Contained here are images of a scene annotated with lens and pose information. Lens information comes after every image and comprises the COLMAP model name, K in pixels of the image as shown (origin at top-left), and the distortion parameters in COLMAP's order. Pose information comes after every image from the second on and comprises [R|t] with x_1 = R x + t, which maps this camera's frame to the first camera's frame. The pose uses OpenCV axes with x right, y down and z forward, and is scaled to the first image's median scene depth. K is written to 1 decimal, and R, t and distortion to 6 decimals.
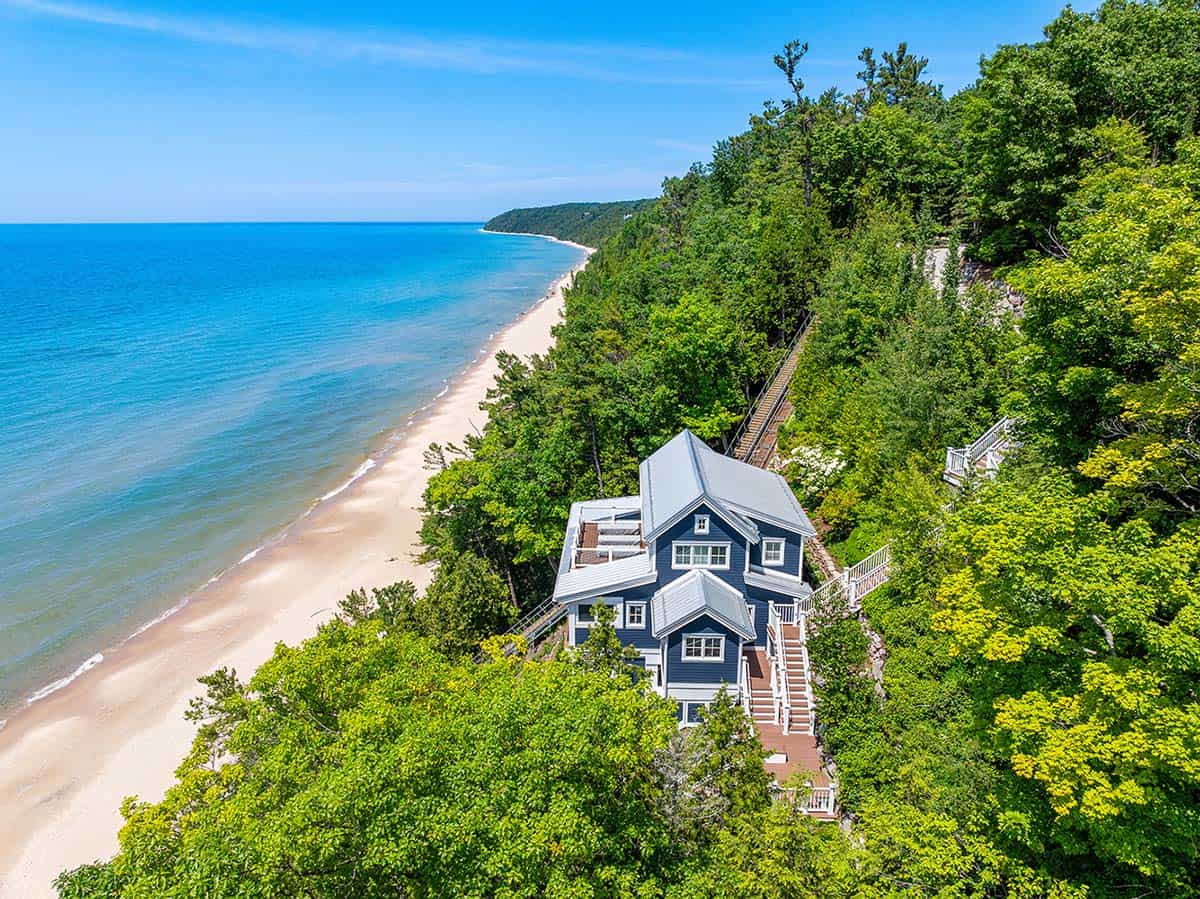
lens RADIAL K [[855.0, 0, 599.8], [0, 855.0, 431.5], [0, 0, 1]] dist [-0.031897, -0.004778]
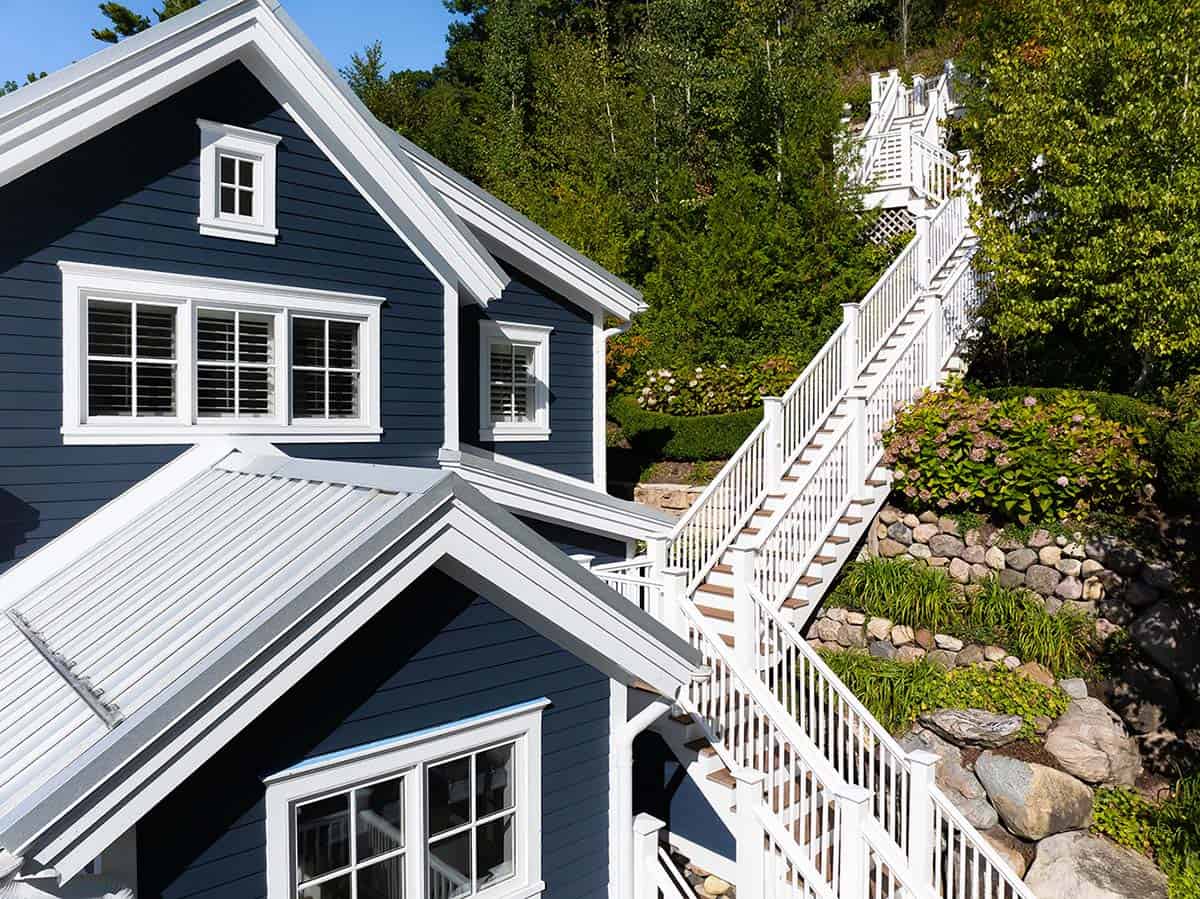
lens RADIAL K [[839.5, 0, 600.5], [0, 839.5, 446.7], [0, 0, 1]] dist [-0.041650, -0.001848]
pose [[0.709416, -0.013110, 0.704668, 0.039908], [0.167211, 0.974412, -0.150209, 0.174487], [-0.684667, 0.224389, 0.693456, 0.706584]]
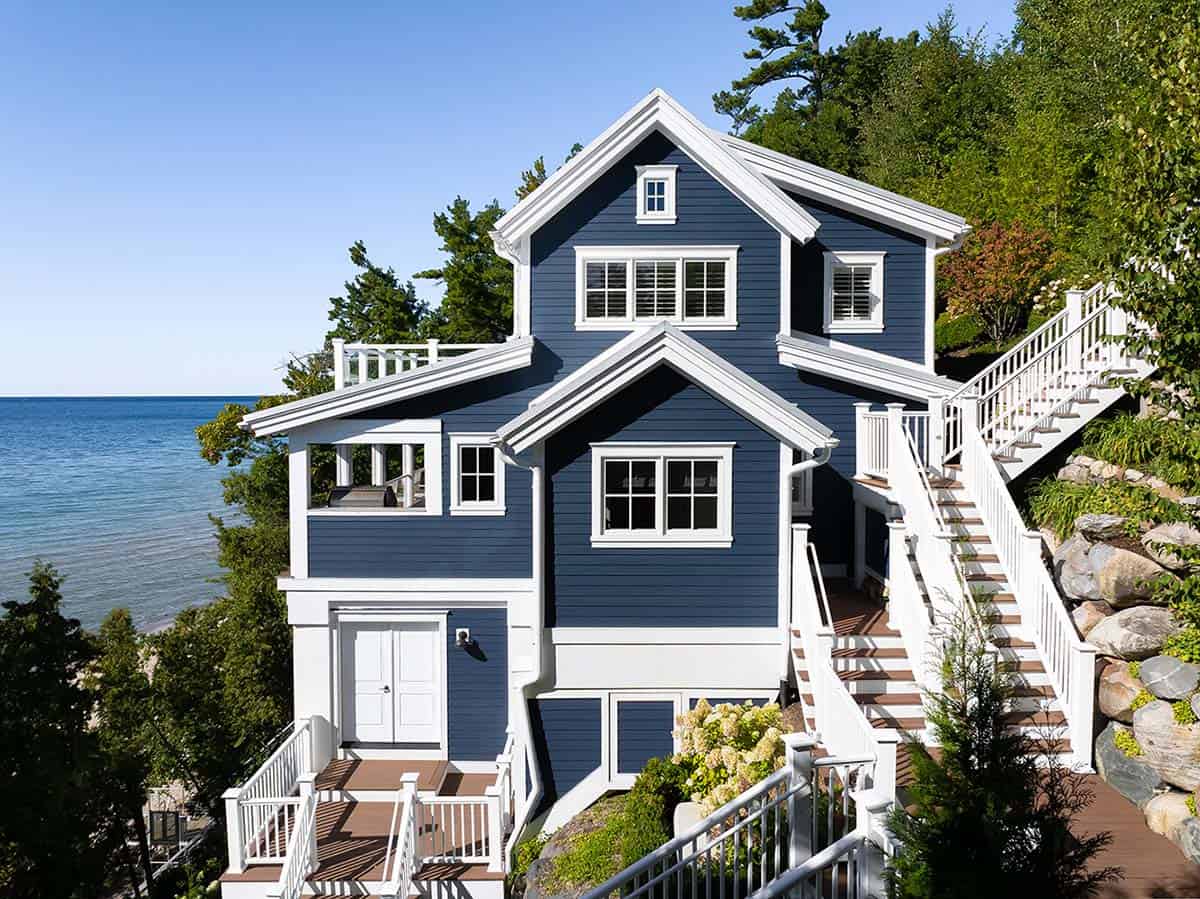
lens RADIAL K [[855.0, 0, 599.8], [0, 855.0, 431.5], [0, 0, 1]] dist [-0.031897, -0.004778]
pose [[0.999907, -0.002593, 0.013362, 0.077388], [0.005179, 0.980316, -0.197365, 0.234766], [-0.012588, 0.197416, 0.980239, 0.568002]]
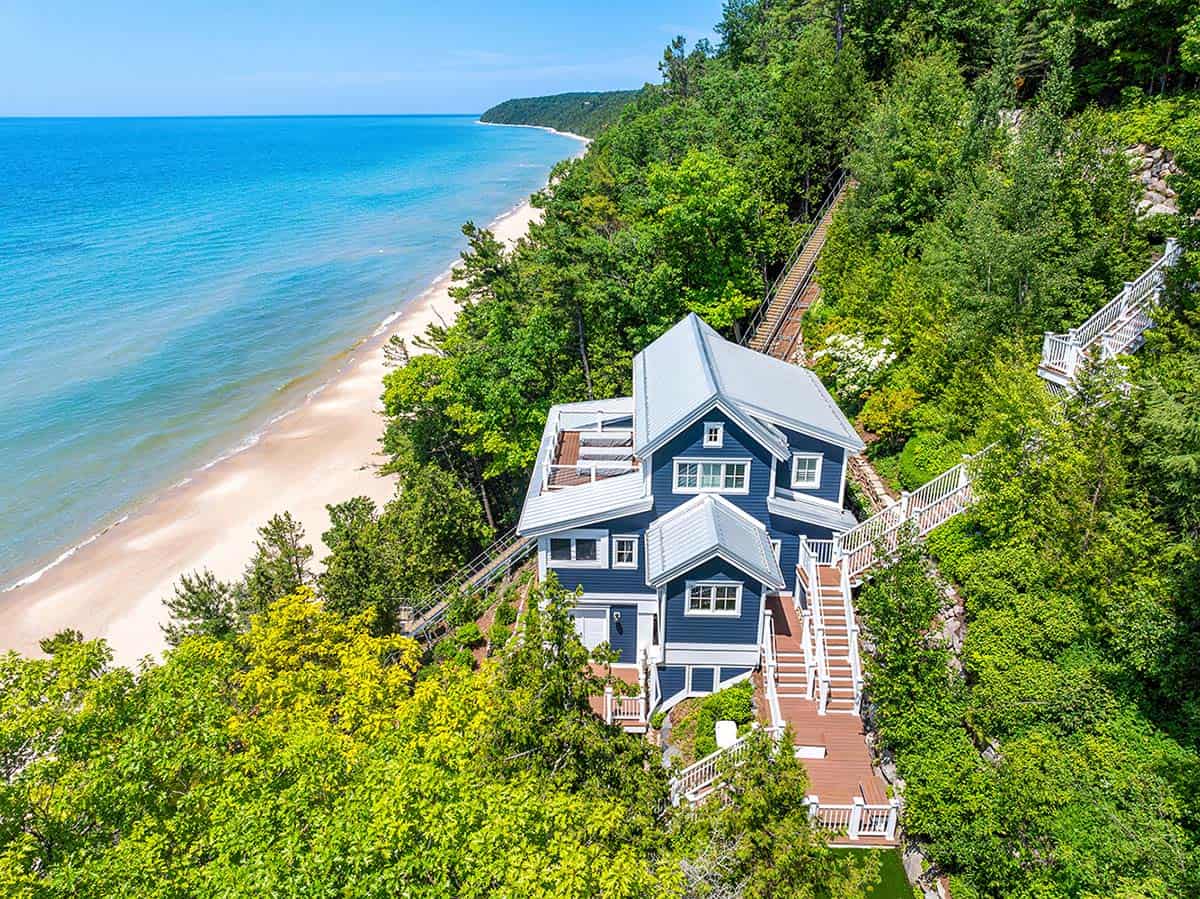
lens RADIAL K [[855.0, 0, 599.8], [0, 855.0, 431.5], [0, 0, 1]] dist [-0.031897, -0.004778]
pose [[0.999997, -0.001204, -0.002049, 0.018326], [0.001433, 0.993304, 0.115523, 0.016033], [0.001896, -0.115525, 0.993303, 0.217260]]
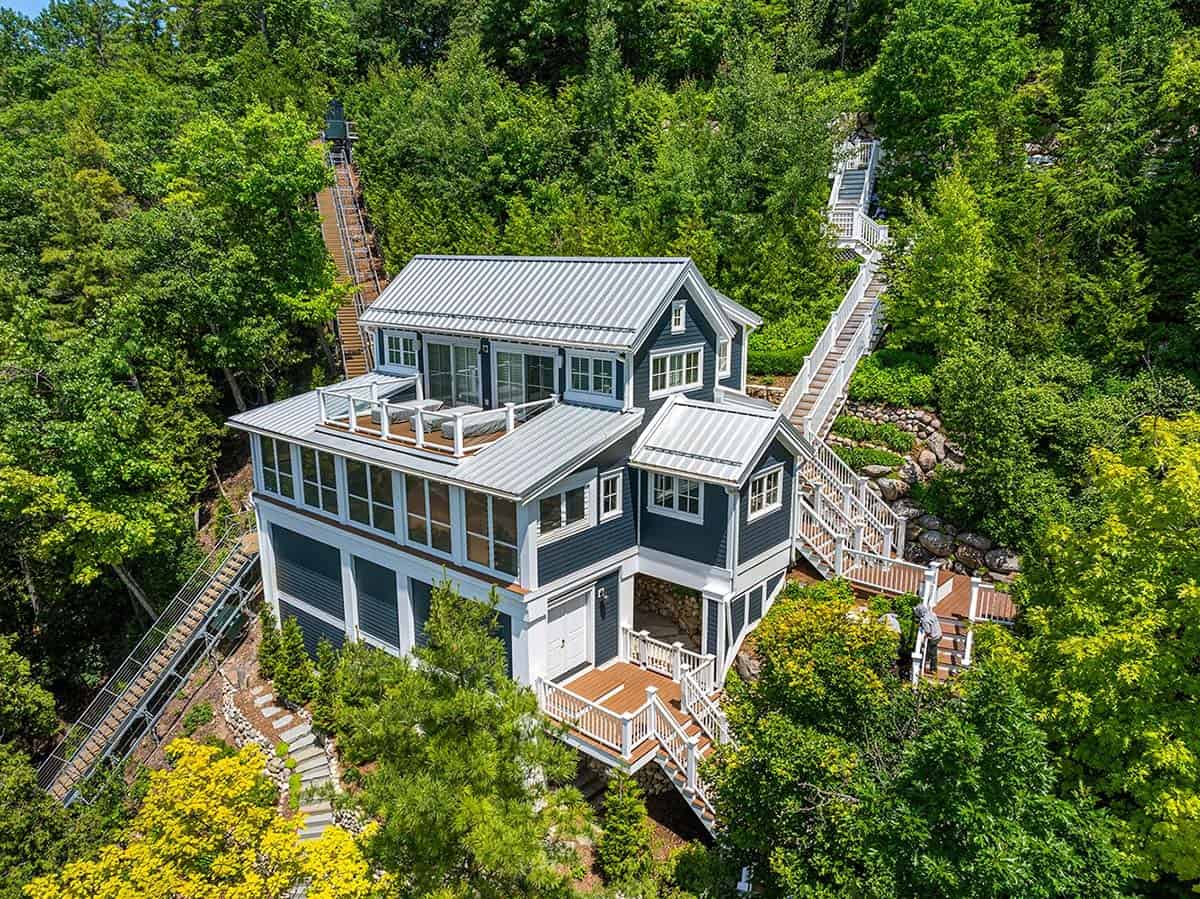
lens RADIAL K [[839.5, 0, 600.5], [0, 839.5, 446.7], [0, 0, 1]] dist [-0.041650, -0.001848]
pose [[0.610850, -0.181369, 0.770693, -0.341333], [0.190620, 0.978465, 0.079180, 0.120469], [-0.768457, 0.098543, 0.632268, 0.566986]]
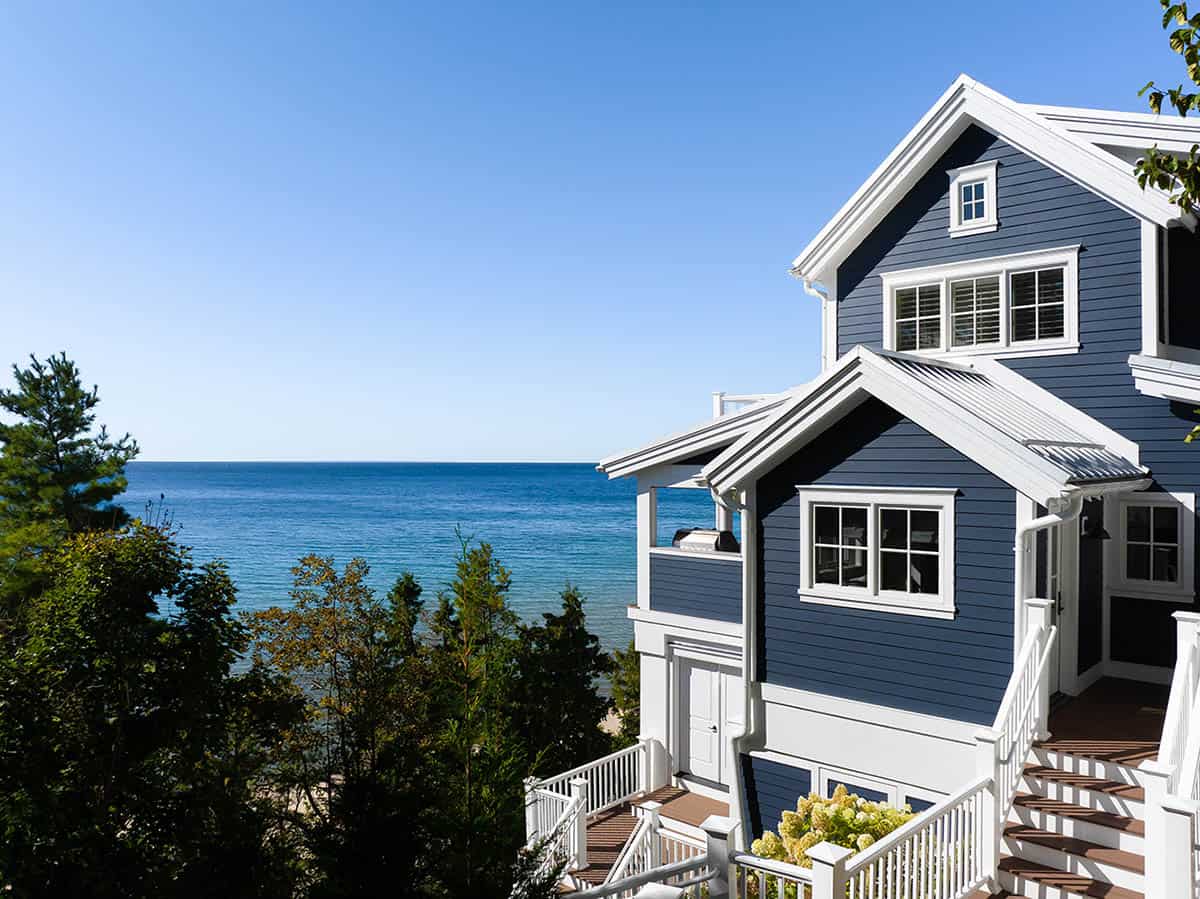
lens RADIAL K [[850.6, 0, 599.4], [0, 850.6, 475.2], [0, 0, 1]] dist [-0.037990, -0.001661]
pose [[0.765592, 0.014031, -0.643173, 0.179397], [-0.156724, 0.973709, -0.165312, 0.231829], [0.623944, 0.227362, 0.747663, 0.609460]]
